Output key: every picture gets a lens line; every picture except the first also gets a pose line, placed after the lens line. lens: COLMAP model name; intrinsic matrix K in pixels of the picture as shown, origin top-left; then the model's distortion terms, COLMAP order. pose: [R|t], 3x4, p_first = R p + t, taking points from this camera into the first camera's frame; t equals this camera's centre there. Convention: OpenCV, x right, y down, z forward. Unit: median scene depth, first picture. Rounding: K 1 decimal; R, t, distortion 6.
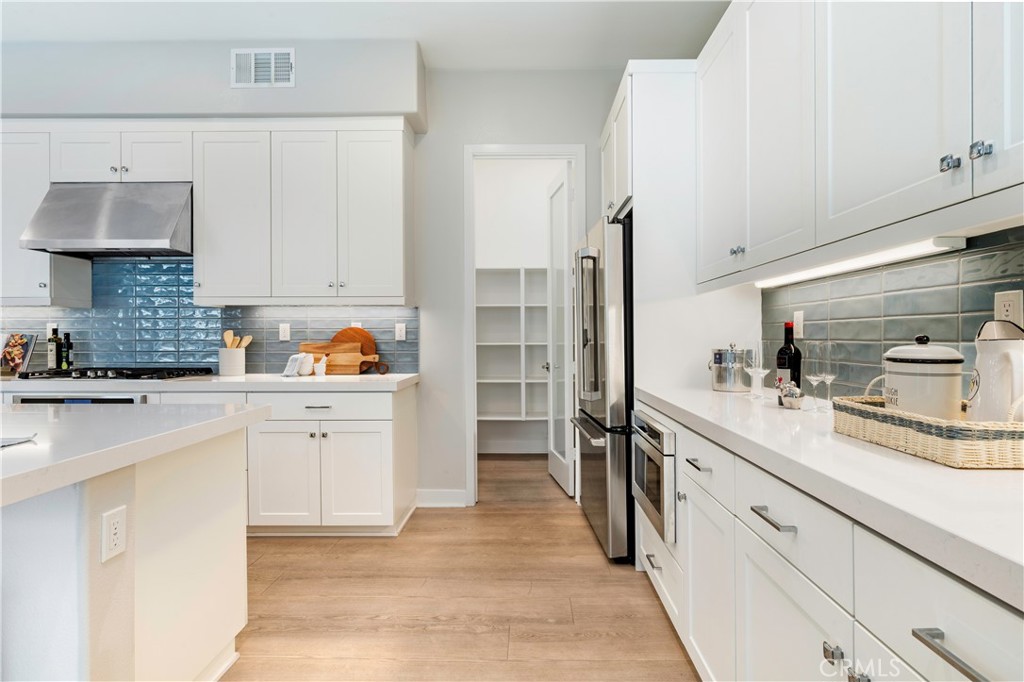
lens RADIAL K [[517.3, 0, 526.1], [0, 517.3, 339.0], [0, 0, 1]] dist [-0.010238, 0.004987]
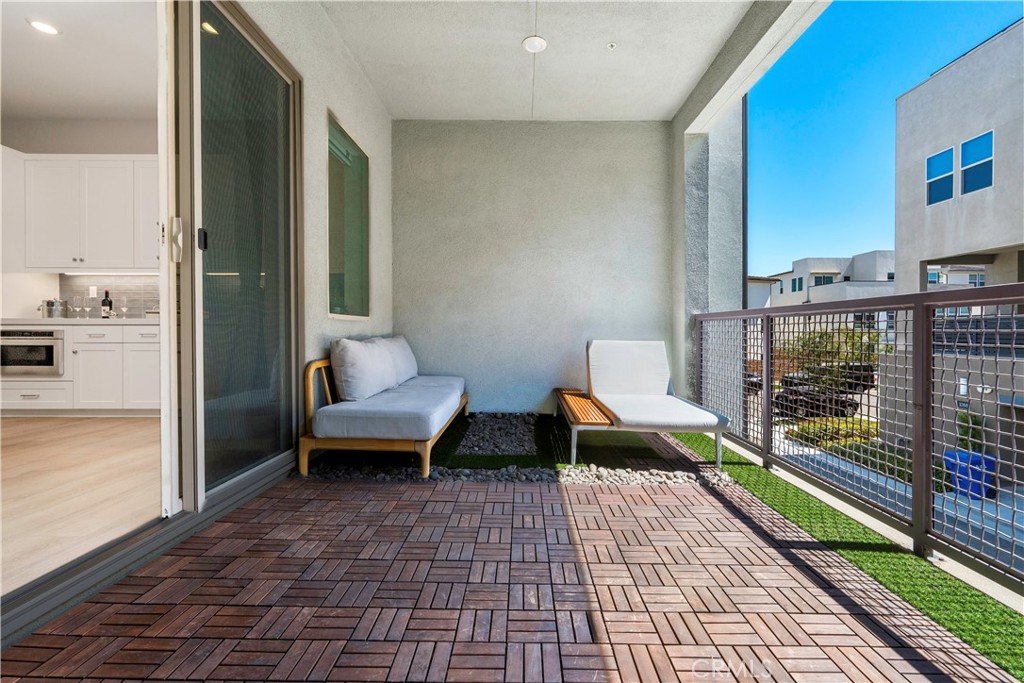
lens RADIAL K [[447.5, 0, 522.0], [0, 447.5, 334.1], [0, 0, 1]] dist [0.002377, -0.001540]
pose [[-0.007068, -0.002366, 0.999972, -1.043788], [-0.000436, 0.999997, 0.002363, 0.107609], [-0.999975, -0.000420, -0.007069, -0.661343]]
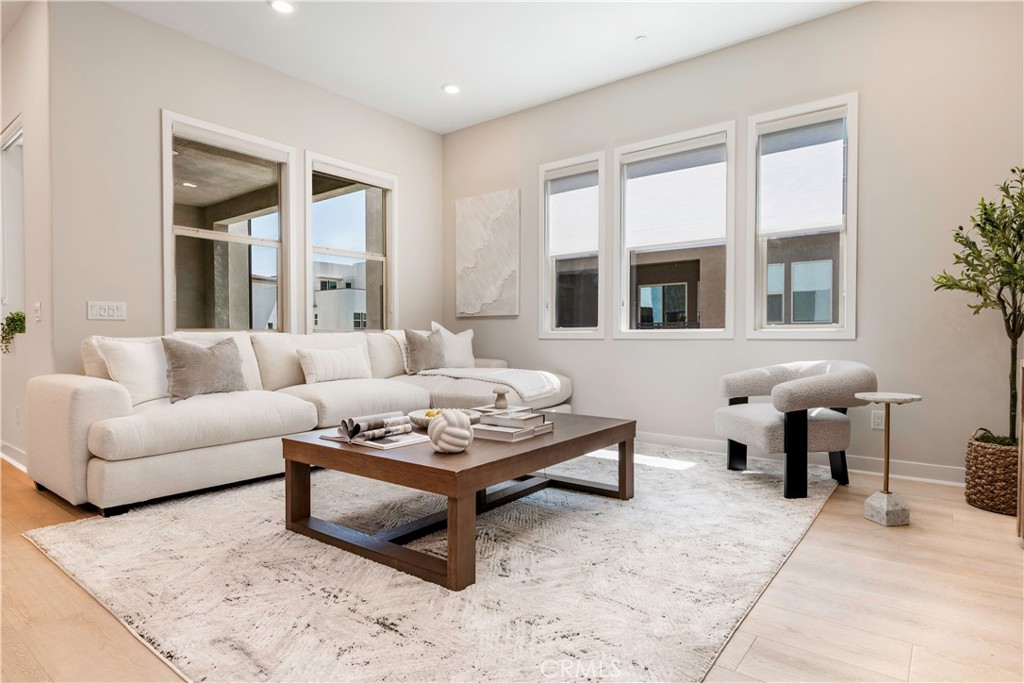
lens RADIAL K [[562.6, 0, 519.9], [0, 562.6, 343.4], [0, 0, 1]] dist [0.002484, -0.002532]
pose [[-0.792599, -0.003214, 0.609734, -2.534820], [0.005054, 0.999917, 0.011840, 0.083556], [-0.609722, 0.012466, -0.792517, 0.092230]]
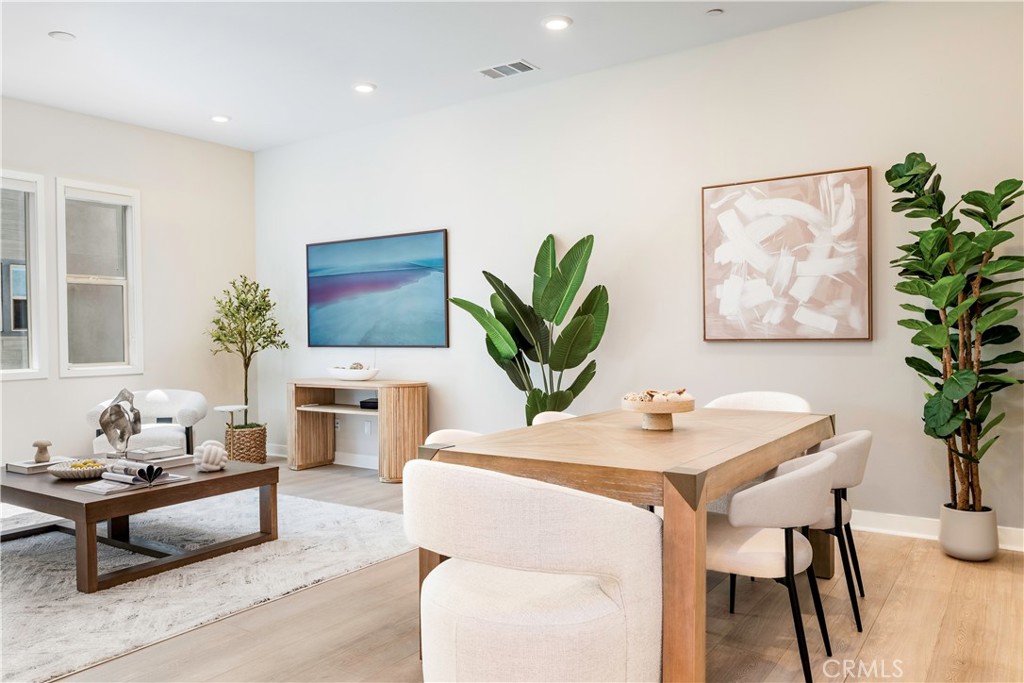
lens RADIAL K [[738.5, 0, 514.3], [0, 738.5, 344.0], [0, 0, 1]] dist [-0.013434, 0.013627]
pose [[-0.563517, 0.019610, -0.825872, -1.374005], [0.012081, 0.999807, 0.015497, -0.001283], [0.826016, -0.001245, -0.563645, 0.699309]]
